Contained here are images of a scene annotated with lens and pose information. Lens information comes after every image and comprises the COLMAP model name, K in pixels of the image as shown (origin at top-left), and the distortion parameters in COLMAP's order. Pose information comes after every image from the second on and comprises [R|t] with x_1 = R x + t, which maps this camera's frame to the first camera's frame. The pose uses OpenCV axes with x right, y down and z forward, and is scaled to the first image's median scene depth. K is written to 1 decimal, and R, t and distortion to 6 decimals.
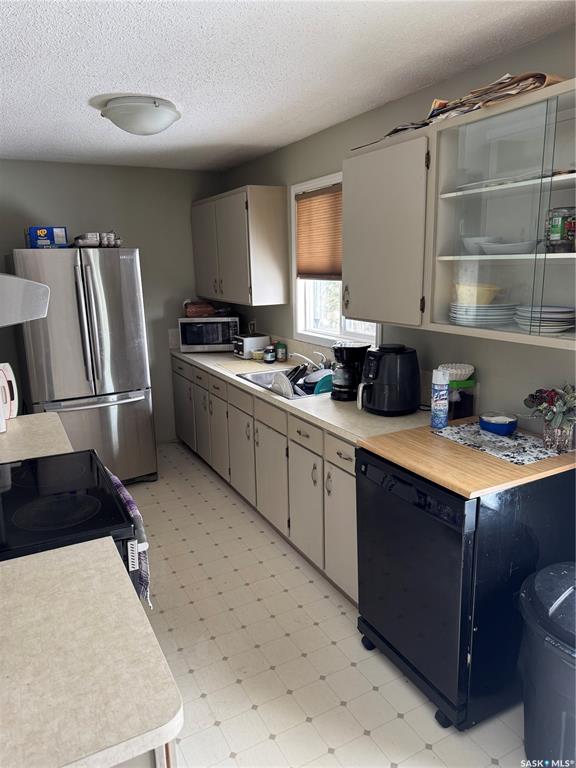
lens RADIAL K [[548.9, 0, 288.3], [0, 548.9, 378.1], [0, 0, 1]] dist [0.013731, -0.009015]
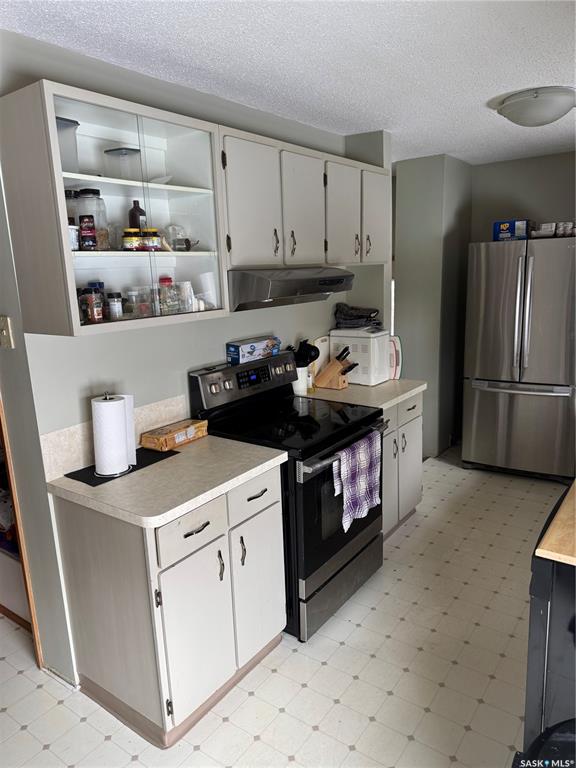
lens RADIAL K [[548.9, 0, 287.2], [0, 548.9, 386.2], [0, 0, 1]] dist [0.013731, -0.009015]
pose [[0.439794, 0.193919, -0.876913, 0.529216], [-0.164906, 0.977246, 0.133402, -0.039778], [0.882829, 0.085939, 0.461766, 0.194929]]
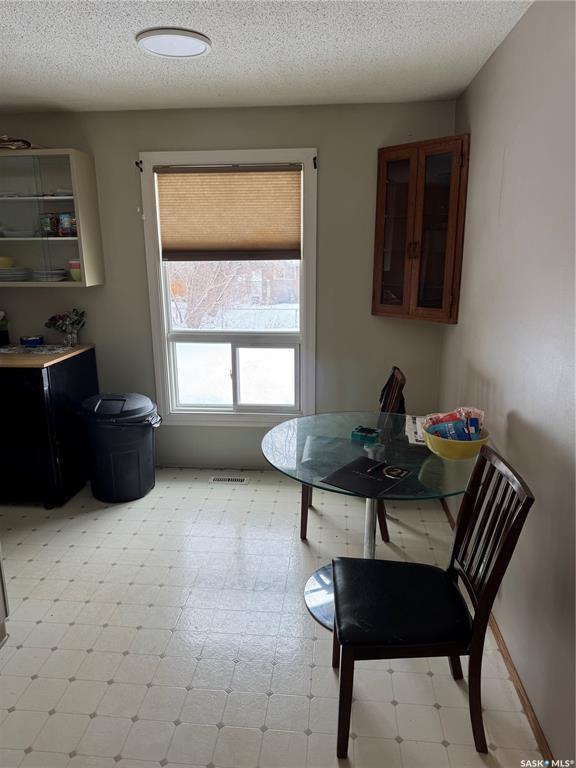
lens RADIAL K [[548.9, 0, 287.0], [0, 548.9, 384.3], [0, 0, 1]] dist [0.013731, -0.009015]
pose [[0.550848, -0.194798, 0.811554, -0.510780], [0.172360, 0.977971, 0.117752, 0.132265], [-0.816614, 0.075016, 0.572288, -0.510296]]
